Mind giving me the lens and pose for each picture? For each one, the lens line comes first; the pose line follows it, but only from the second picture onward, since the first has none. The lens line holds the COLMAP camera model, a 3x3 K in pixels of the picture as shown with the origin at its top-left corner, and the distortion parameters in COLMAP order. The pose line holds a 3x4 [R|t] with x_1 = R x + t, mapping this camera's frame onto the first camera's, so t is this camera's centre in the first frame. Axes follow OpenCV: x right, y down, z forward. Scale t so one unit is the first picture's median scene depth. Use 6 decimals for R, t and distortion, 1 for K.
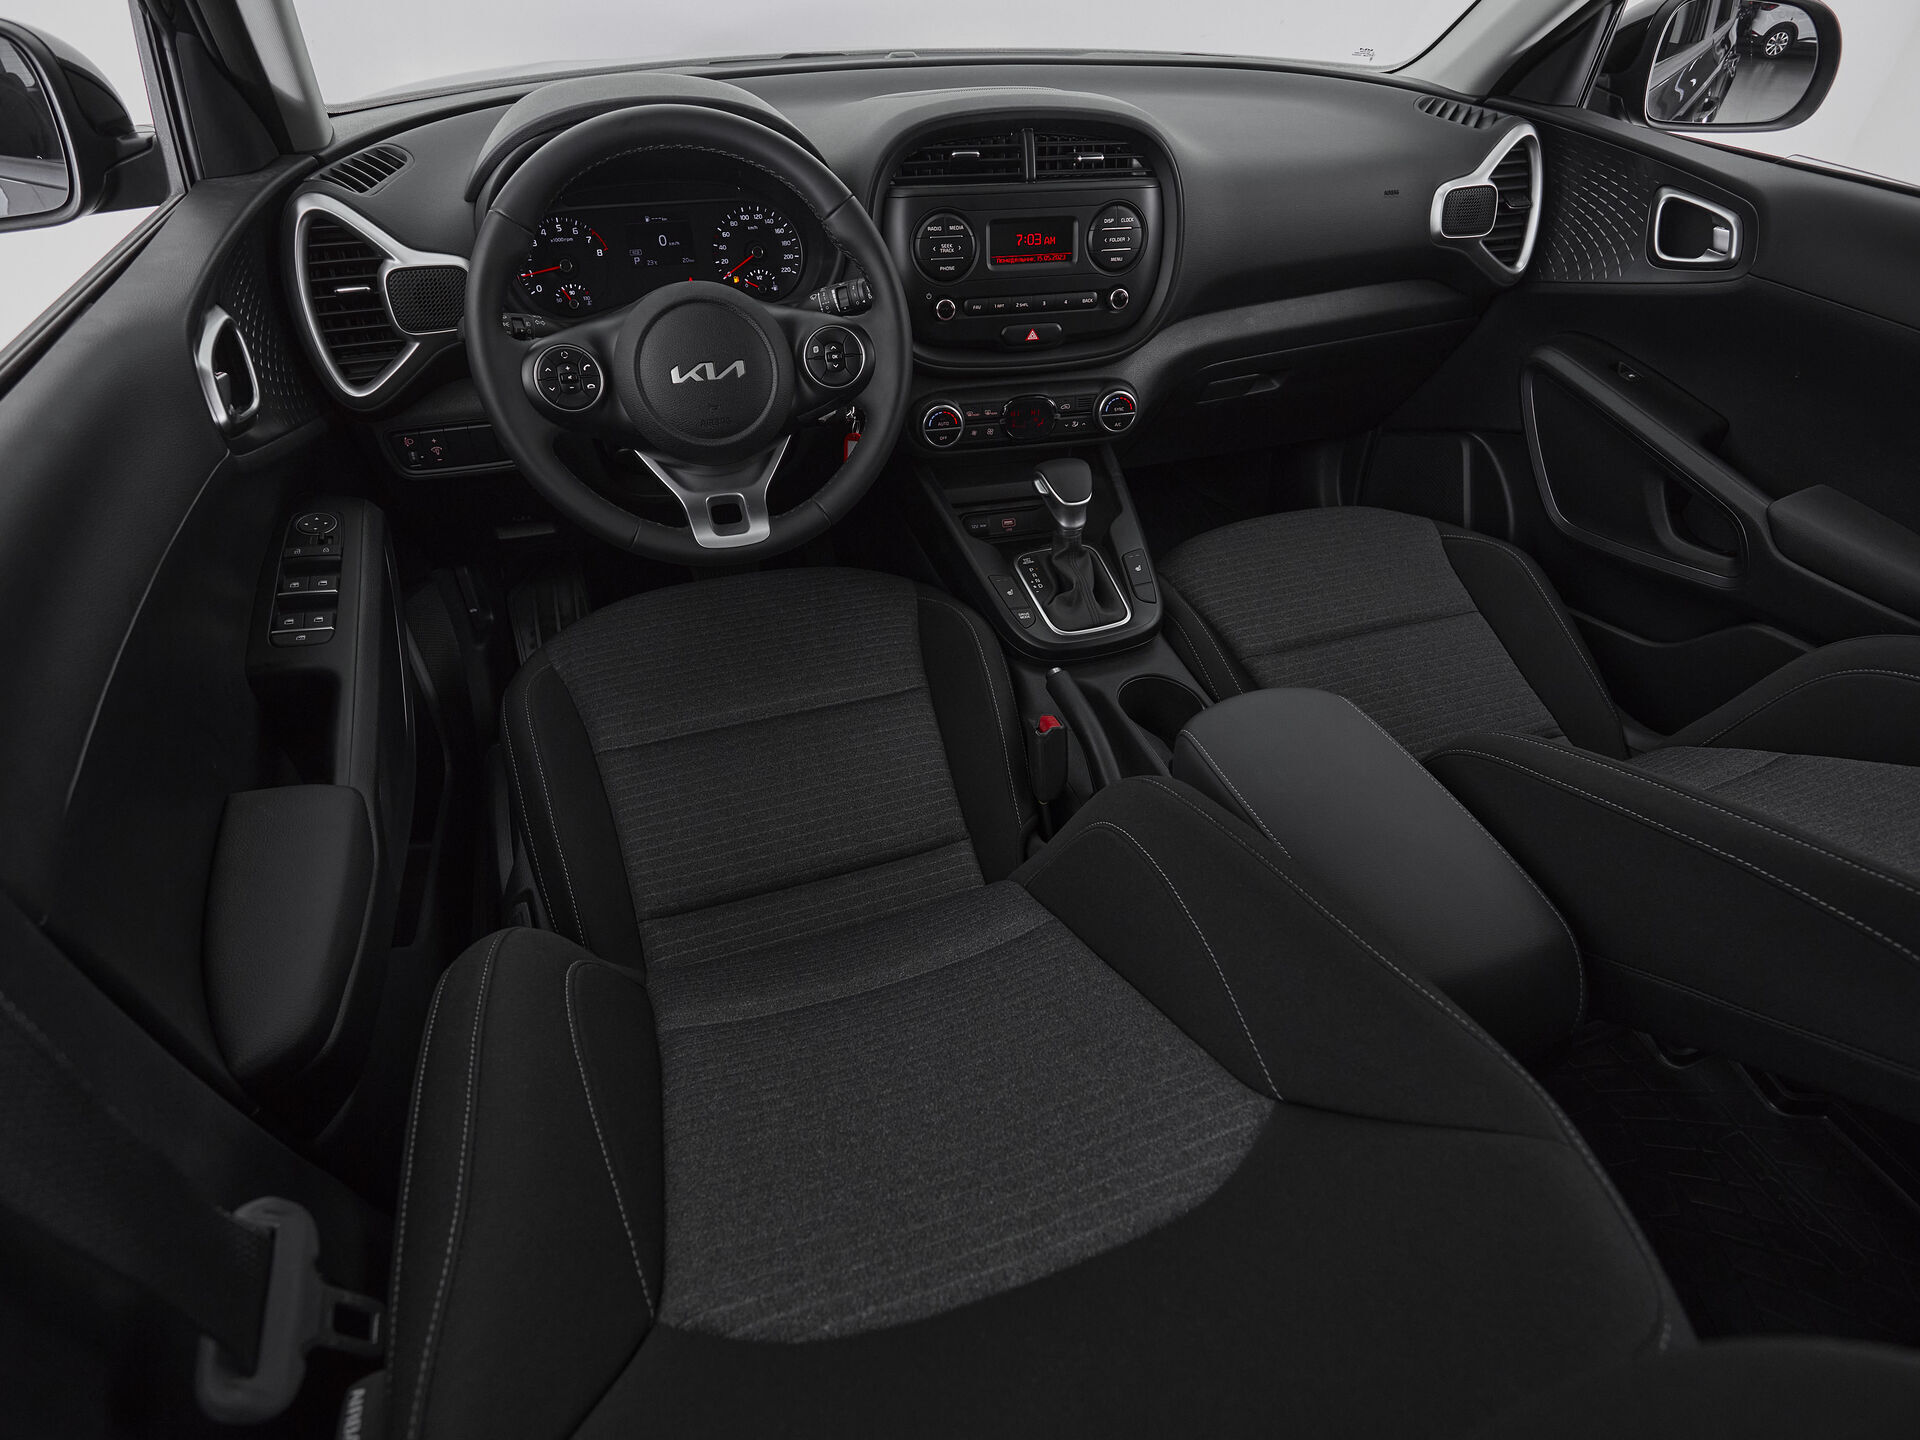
lens RADIAL K [[1016.7, 0, 960.0], [0, 1016.7, 720.0], [0, 0, 1]] dist [-0.002495, -0.000505]
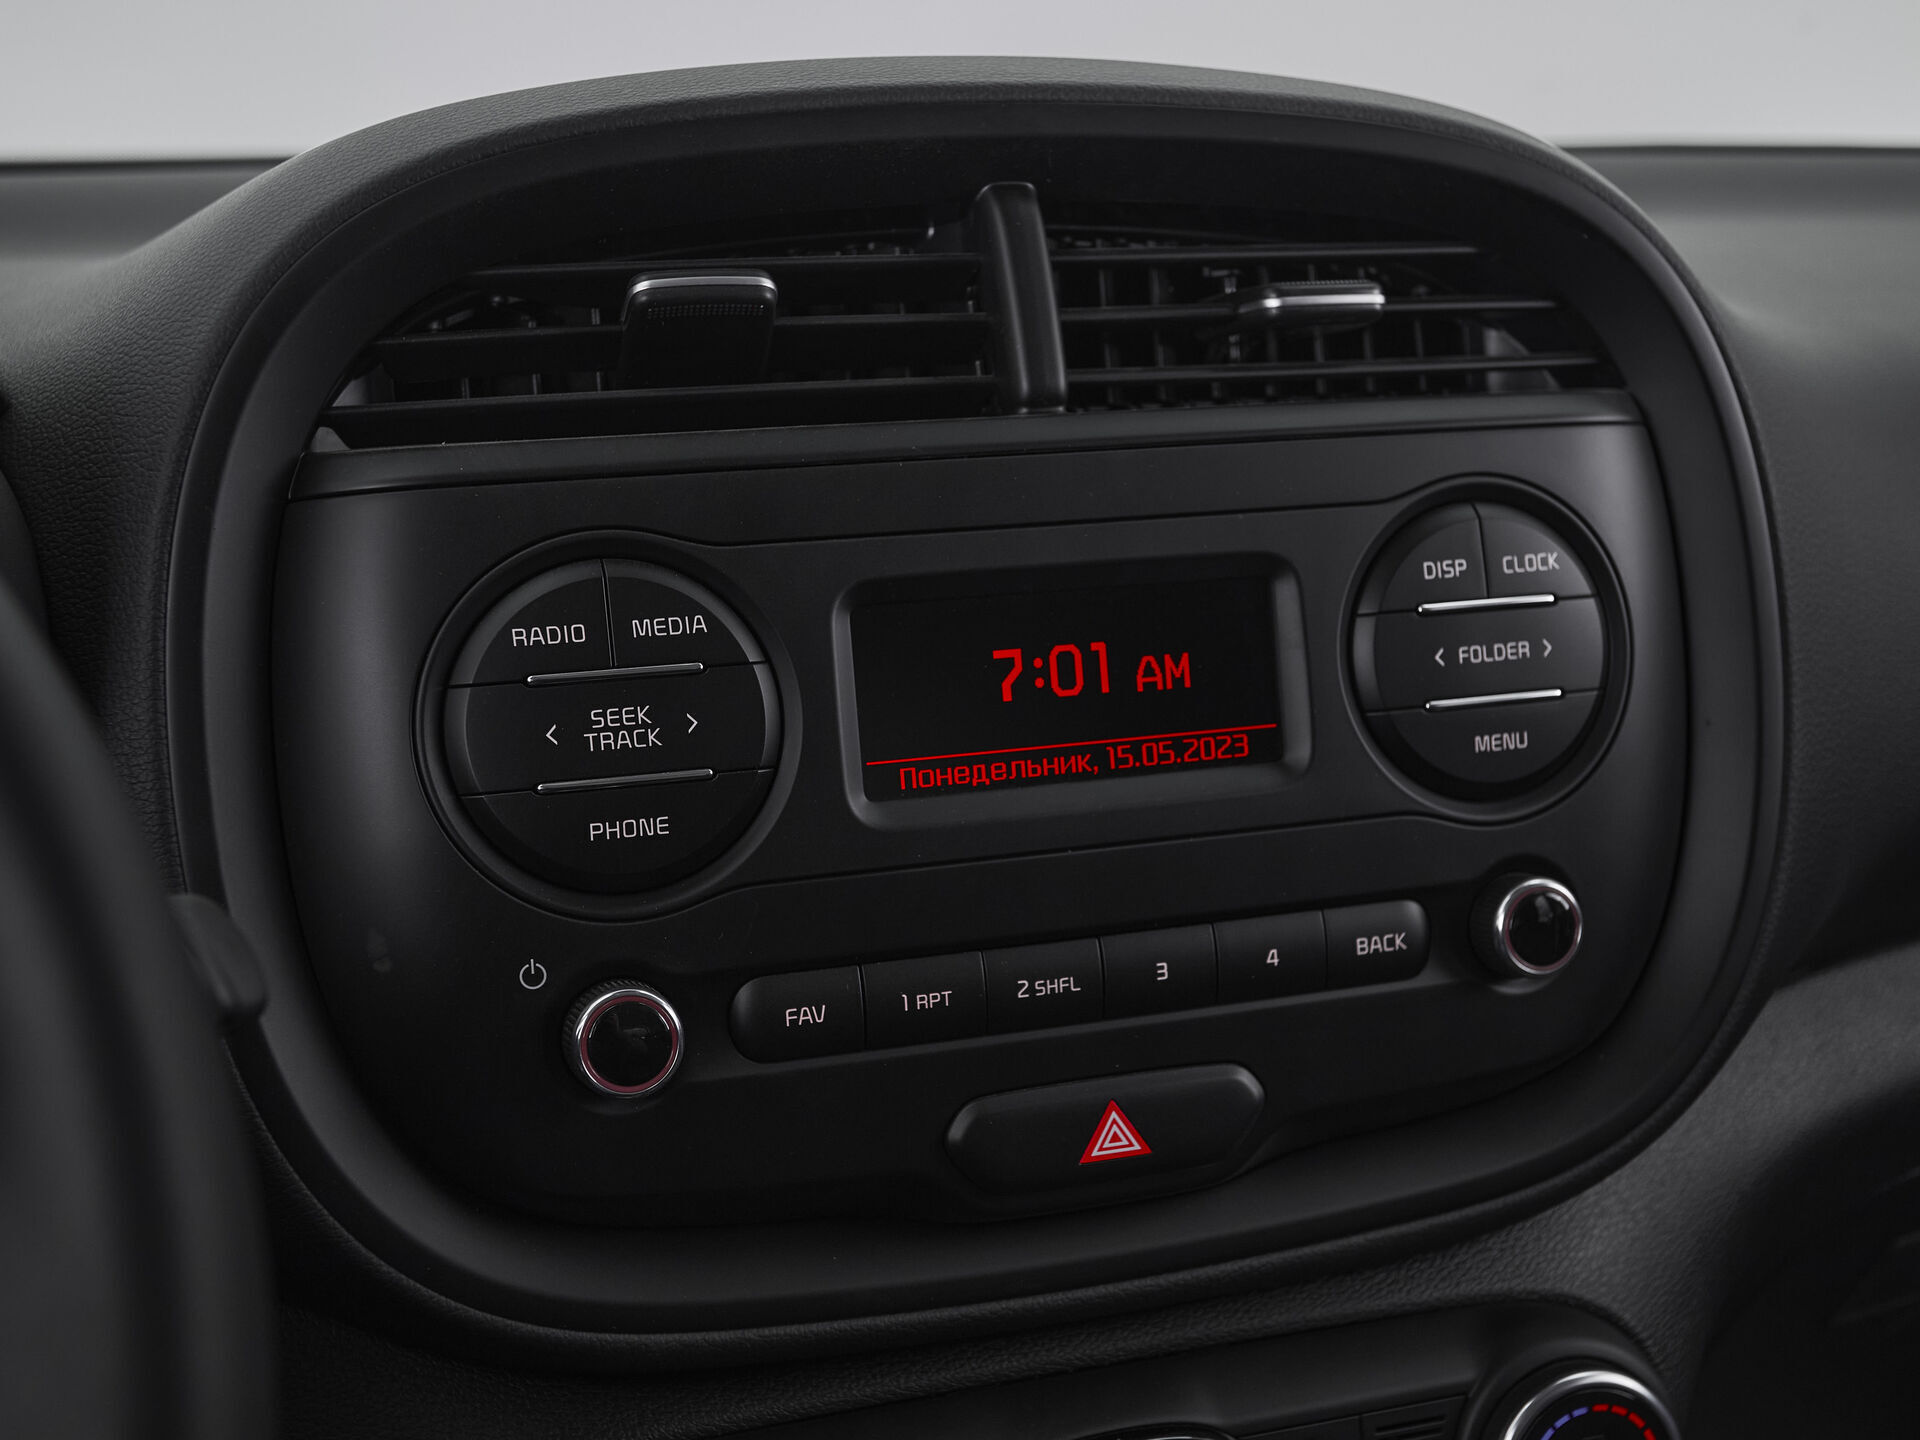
lens RADIAL K [[2348.7, 0, 960.0], [0, 2348.7, 720.0], [0, 0, 1]] dist [0.003022, 0.064815]
pose [[0.996951, -0.051469, 0.058641, 0.022178], [0.072399, 0.890427, -0.449331, -0.258558], [-0.029089, 0.452207, 0.891439, 0.591854]]
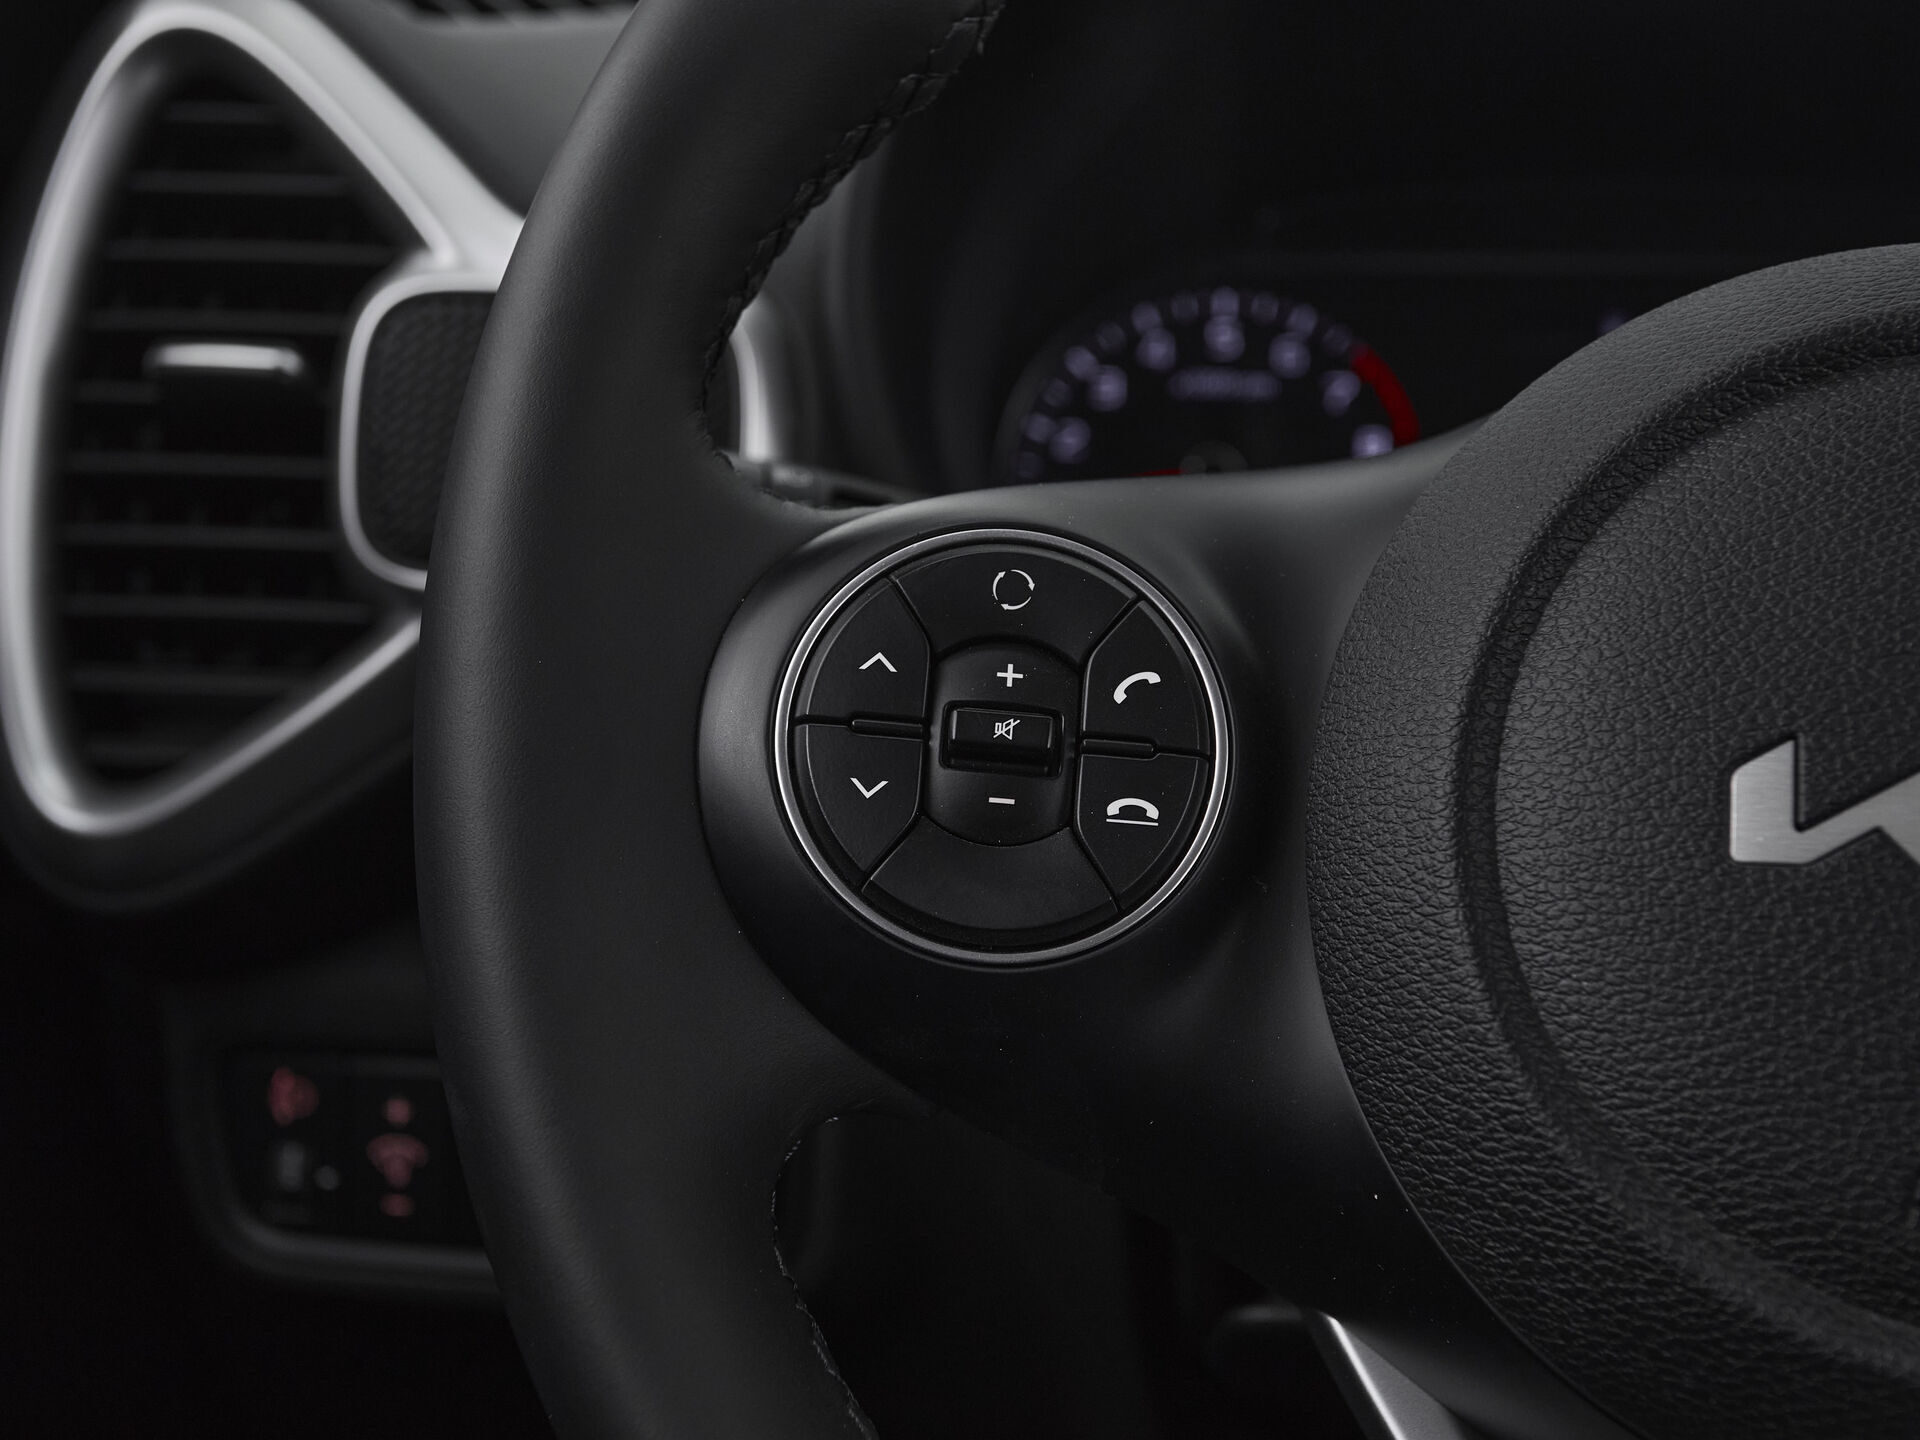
lens RADIAL K [[2646.6, 0, 960.0], [0, 2646.6, 720.0], [0, 0, 1]] dist [0.002930, 0.002909]
pose [[0.892324, 0.071098, -0.445761, -0.173882], [-0.281386, 0.859781, -0.426145, -0.138487], [0.352959, 0.505690, 0.787209, 0.544612]]
